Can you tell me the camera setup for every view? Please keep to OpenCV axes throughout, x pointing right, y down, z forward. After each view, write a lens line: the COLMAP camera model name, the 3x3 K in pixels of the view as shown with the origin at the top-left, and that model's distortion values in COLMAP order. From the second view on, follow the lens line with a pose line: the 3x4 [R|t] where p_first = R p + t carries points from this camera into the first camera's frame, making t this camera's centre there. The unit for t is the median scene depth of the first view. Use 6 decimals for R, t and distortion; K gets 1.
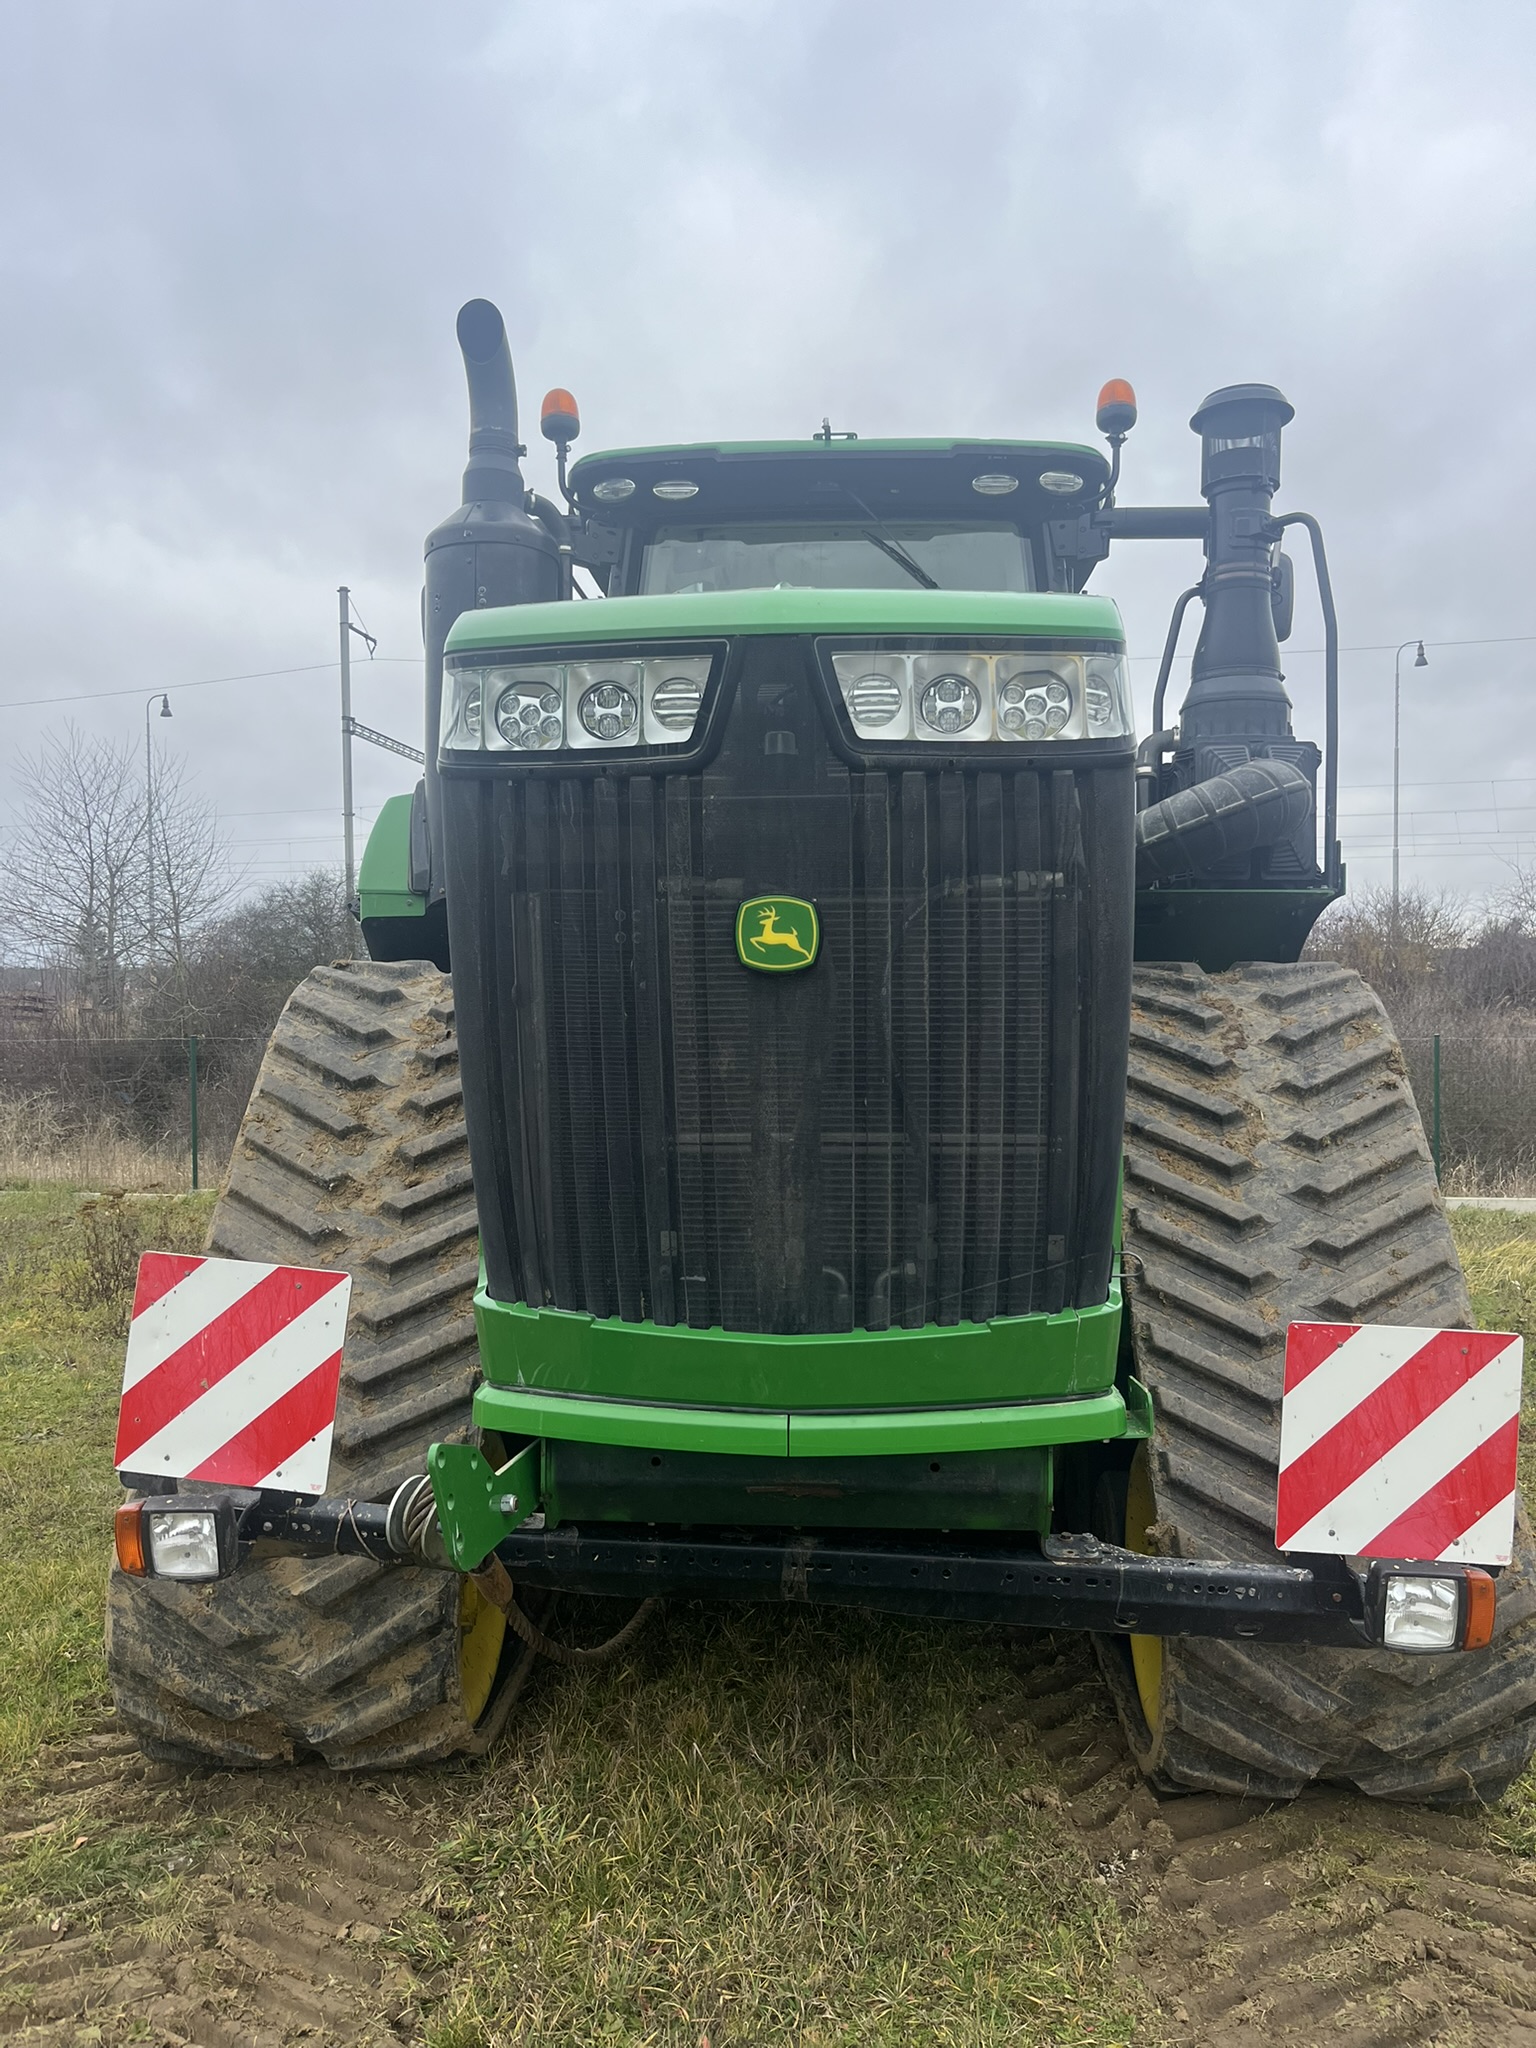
lens RADIAL K [[1553.3, 0, 775.6], [0, 1553.3, 1030.3], [0, 0, 1]] dist [0.050535, -0.079769]
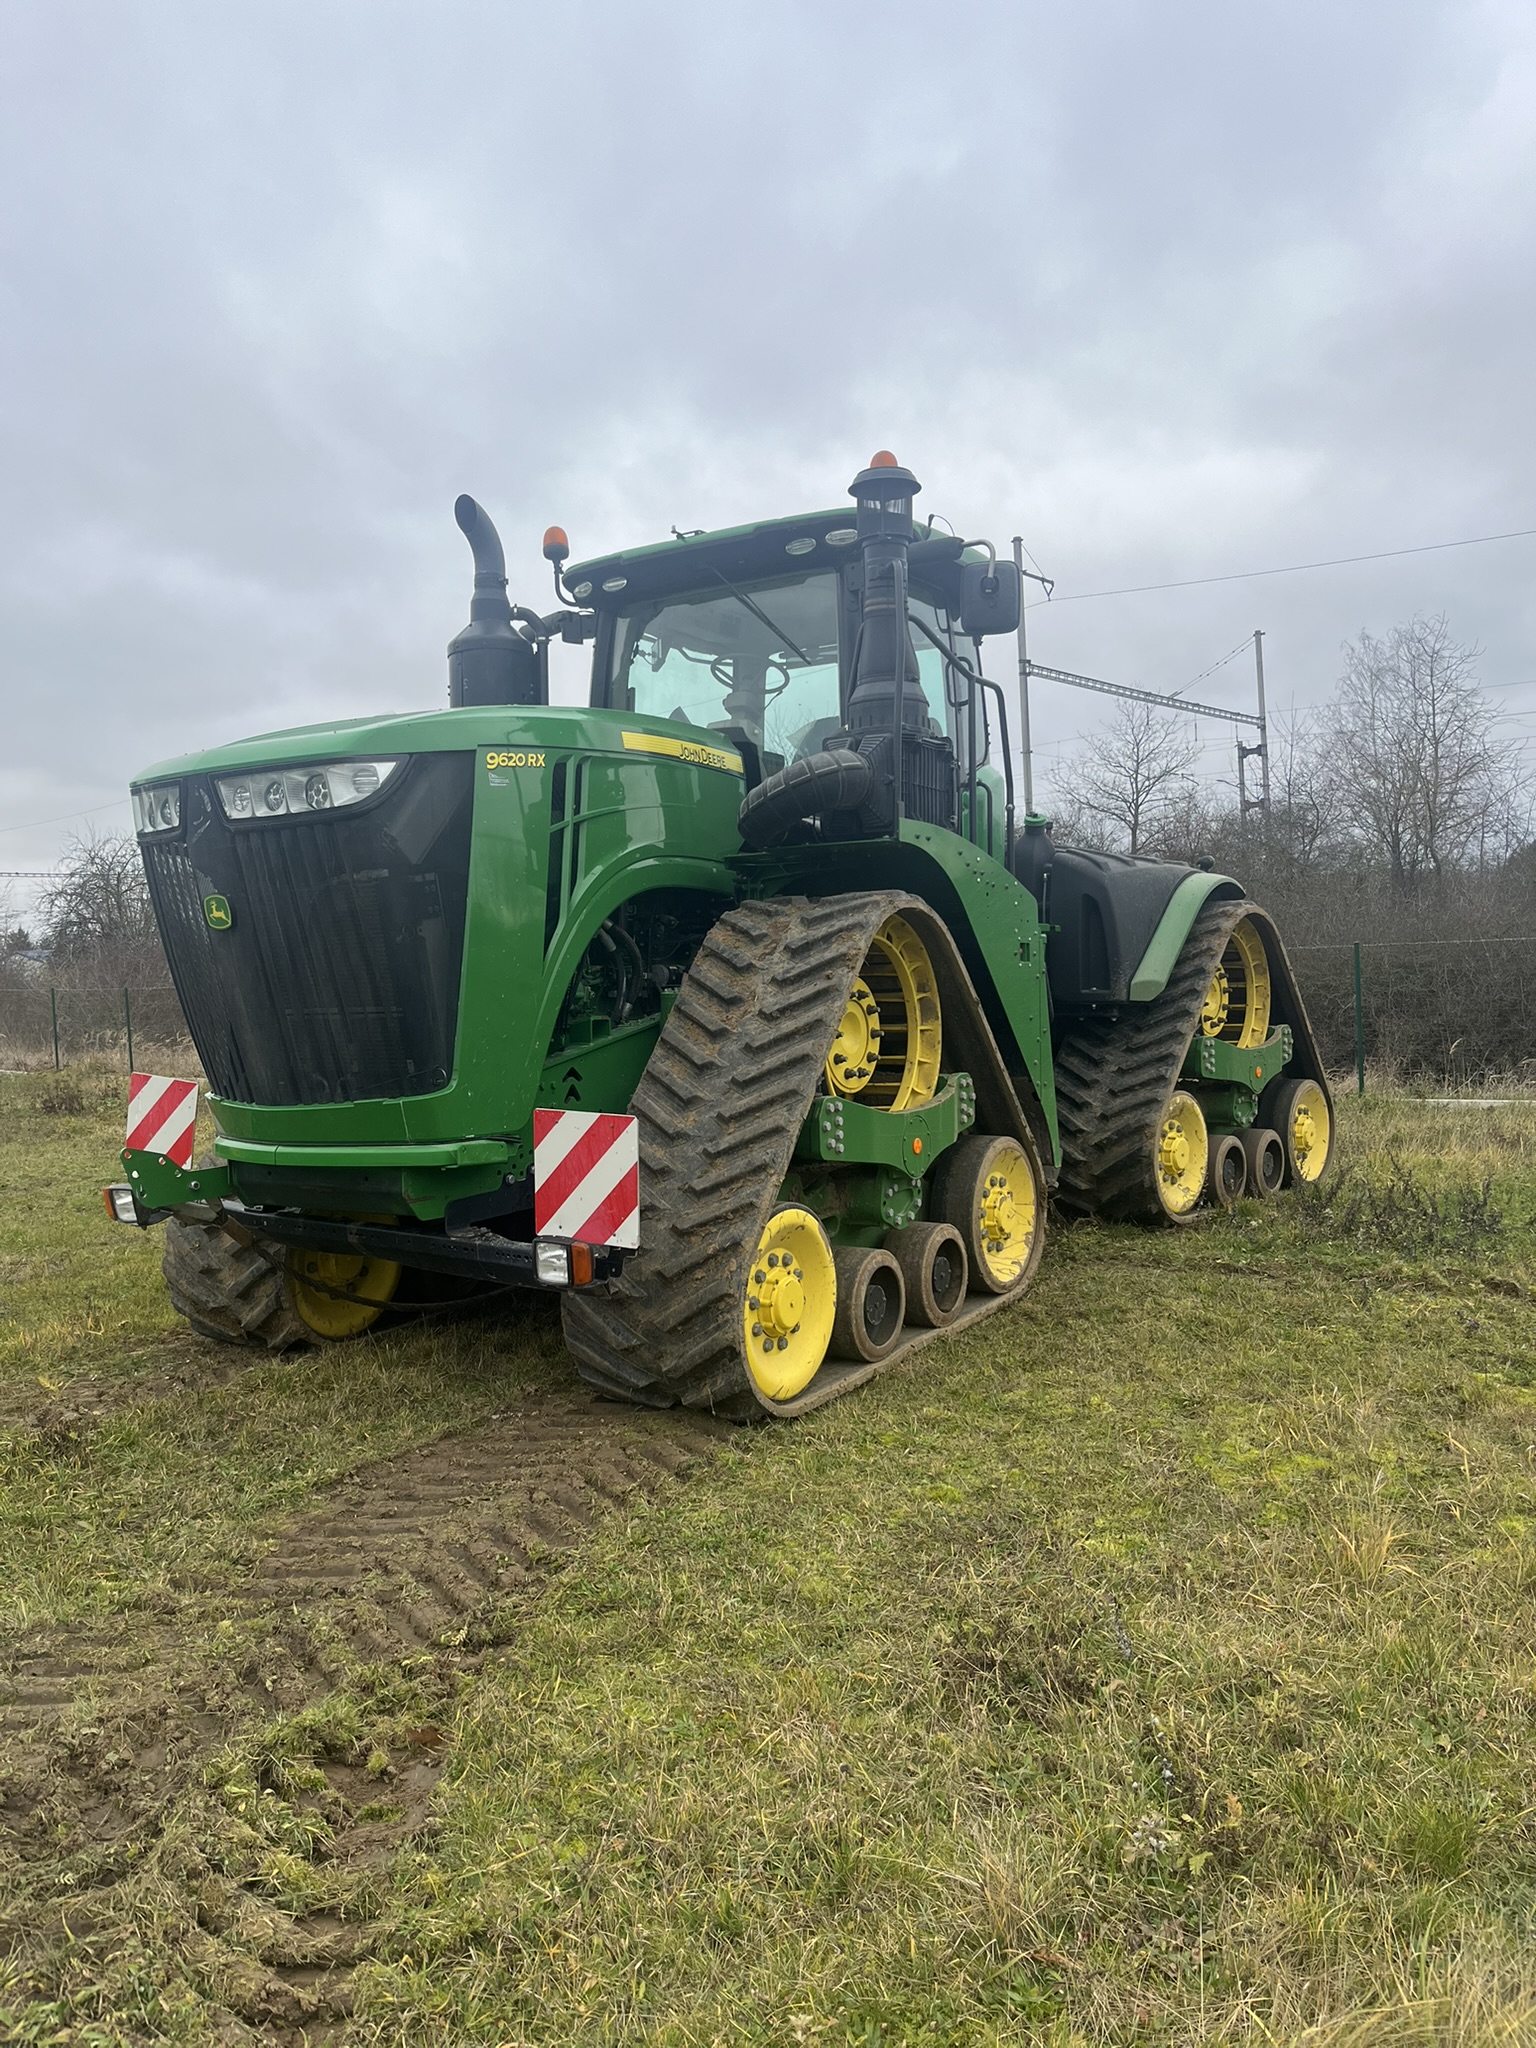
lens RADIAL K [[1553.3, 0, 755.0], [0, 1553.3, 1021.5], [0, 0, 1]] dist [0.050535, -0.079769]
pose [[0.868931, -0.015175, -0.494701, 1.257814], [0.037173, 0.998708, 0.034658, 0.029207], [0.493535, -0.048505, 0.868372, -0.371887]]
